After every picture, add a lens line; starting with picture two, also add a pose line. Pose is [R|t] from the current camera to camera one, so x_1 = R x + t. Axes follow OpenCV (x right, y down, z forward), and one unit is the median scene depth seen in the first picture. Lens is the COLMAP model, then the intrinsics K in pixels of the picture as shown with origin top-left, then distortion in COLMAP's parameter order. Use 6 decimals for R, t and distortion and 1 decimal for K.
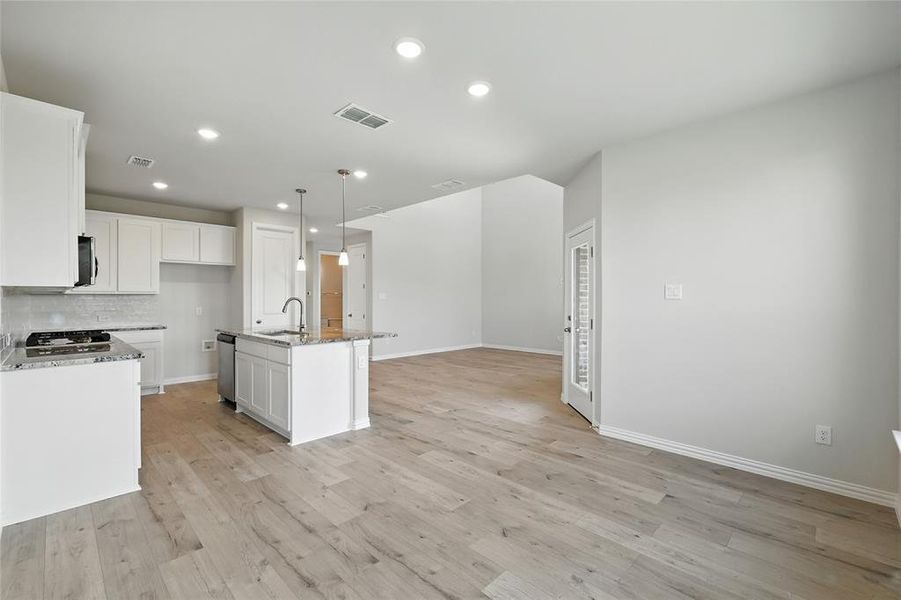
lens RADIAL K [[395.8, 0, 451.3], [0, 395.8, 297.0], [0, 0, 1]] dist [0.005146, -0.000075]
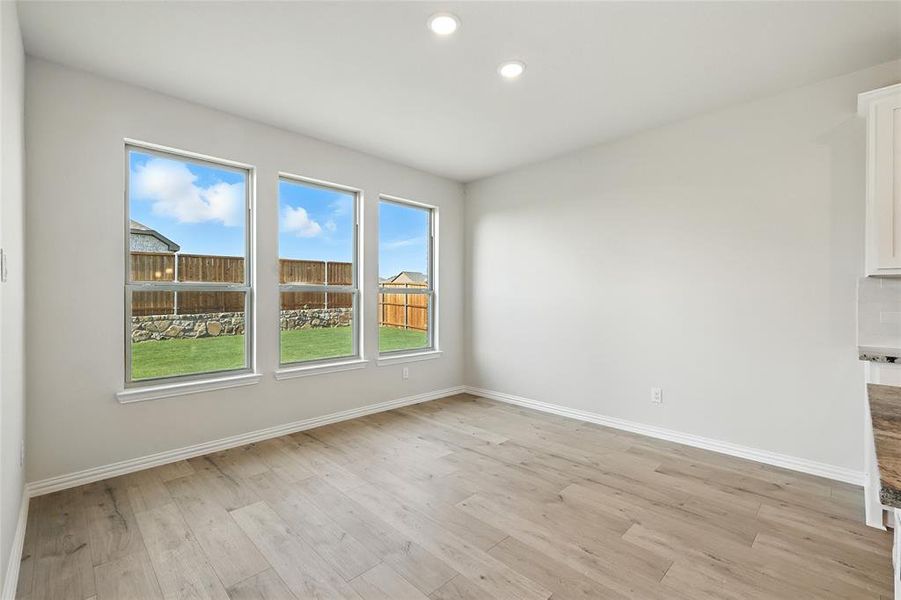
lens RADIAL K [[395.8, 0, 452.4], [0, 395.8, 301.4], [0, 0, 1]] dist [0.005146, -0.000075]
pose [[-0.999968, 0.000872, 0.007902, 0.027071], [0.000895, 0.999995, 0.003000, 0.020365], [-0.007899, 0.003007, -0.999964, 1.105944]]
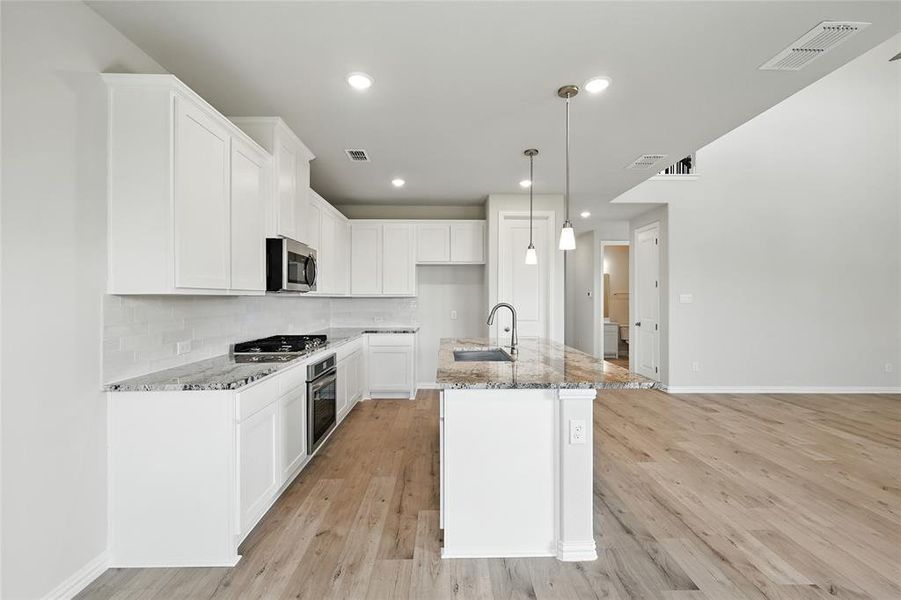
lens RADIAL K [[395.8, 0, 450.4], [0, 395.8, 296.3], [0, 0, 1]] dist [0.005146, -0.000075]
pose [[0.717379, -0.000135, -0.696684, 0.014827], [0.000743, 1.000000, 0.000571, -0.011525], [0.696683, -0.000927, 0.717378, 0.459328]]
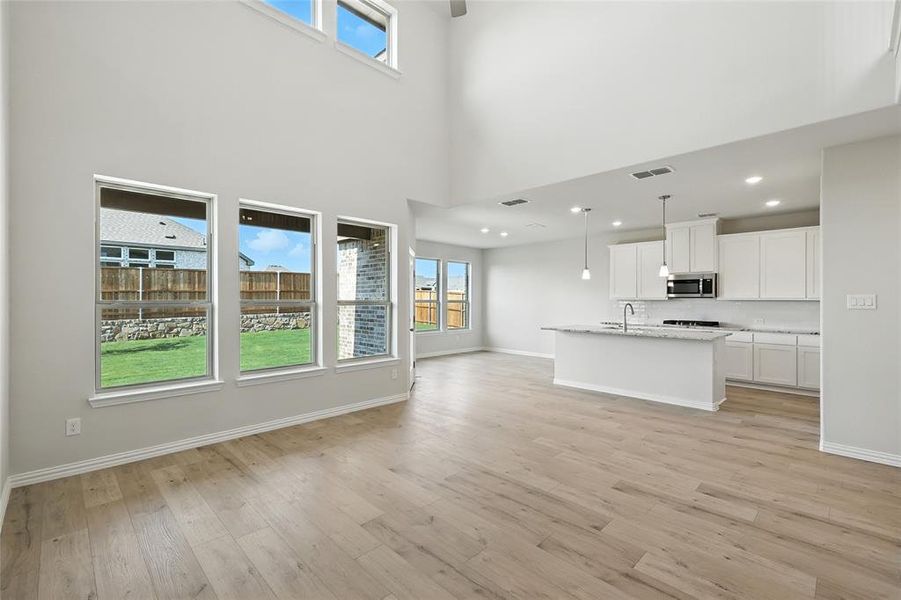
lens RADIAL K [[395.8, 0, 453.6], [0, 395.8, 297.1], [0, 0, 1]] dist [0.005146, -0.000075]
pose [[-0.999995, -0.002866, -0.001636, 0.182502], [-0.002844, 0.999907, -0.013319, 0.000530], [0.001674, -0.013315, -0.999910, 2.364230]]
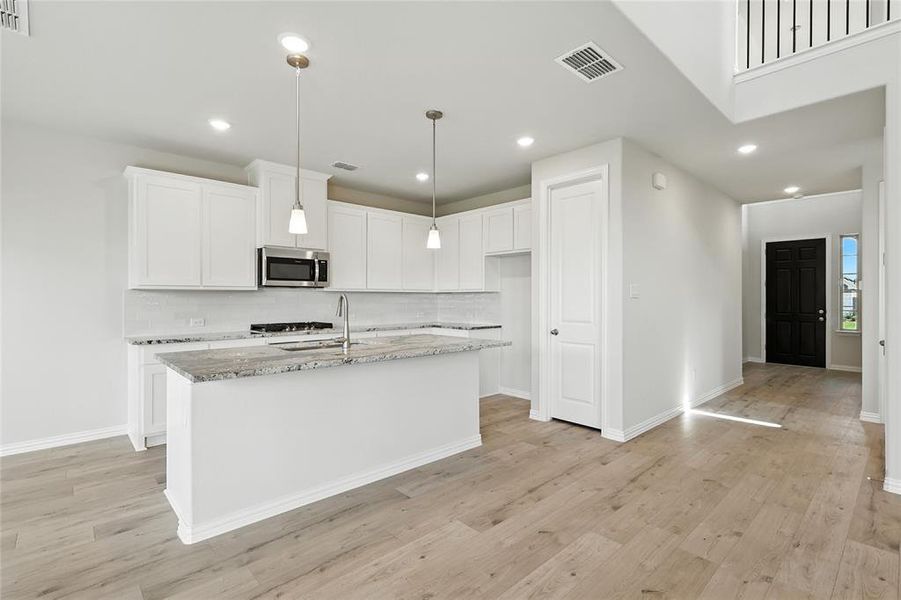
lens RADIAL K [[420.5, 0, 450.4], [0, 420.5, 296.7], [0, 0, 1]] dist [0.008625, -0.000835]
pose [[-0.043155, -0.002619, -0.999065, 0.297153], [0.004562, 0.999986, -0.002818, 0.008650], [0.999058, -0.004680, -0.043142, 1.242535]]
